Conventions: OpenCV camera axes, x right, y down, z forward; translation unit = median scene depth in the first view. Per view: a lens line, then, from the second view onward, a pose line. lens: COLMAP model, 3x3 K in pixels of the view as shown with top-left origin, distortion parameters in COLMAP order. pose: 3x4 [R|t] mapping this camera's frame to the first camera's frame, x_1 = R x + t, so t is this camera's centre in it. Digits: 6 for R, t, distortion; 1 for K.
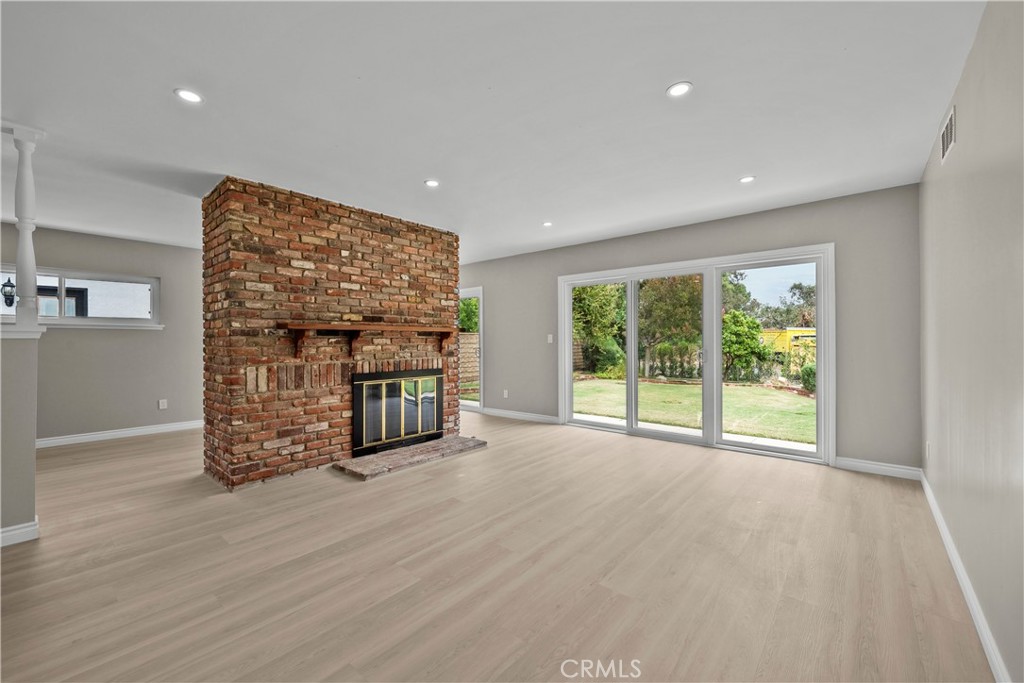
lens RADIAL K [[417.6, 0, 512.0], [0, 417.6, 341.5], [0, 0, 1]] dist [-0.000881, 0.000375]
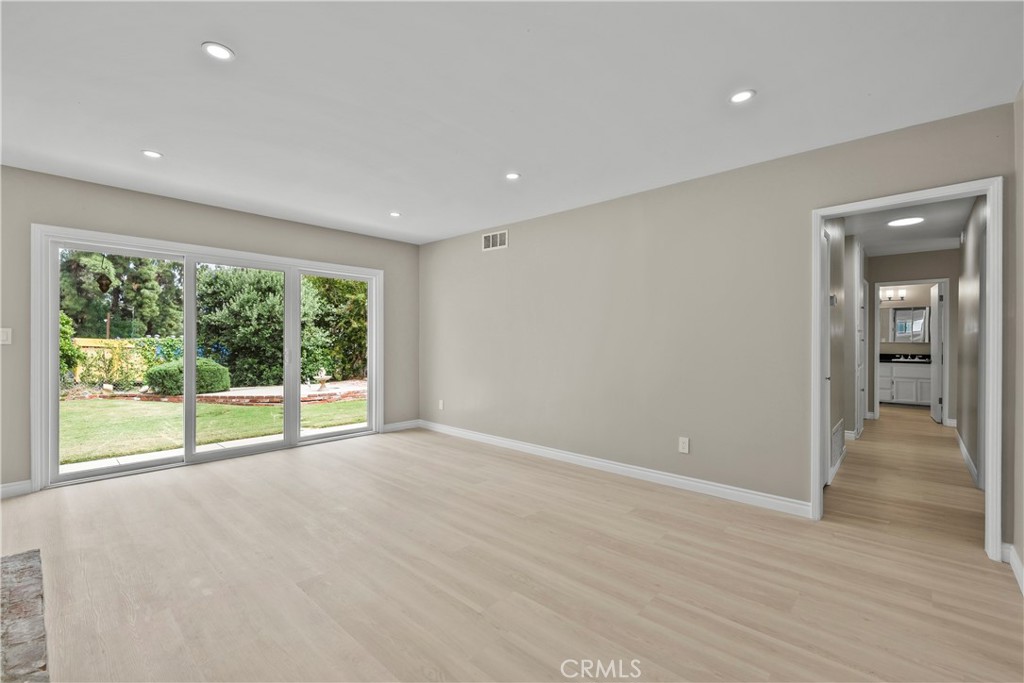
lens RADIAL K [[450.8, 0, 497.3], [0, 450.8, 341.6], [0, 0, 1]] dist [0.003417, 0.000061]
pose [[0.042418, 0.000122, 0.999100, -0.869732], [-0.000411, 1.000000, -0.000104, -0.001424], [-0.999100, -0.000406, 0.042418, 0.692762]]
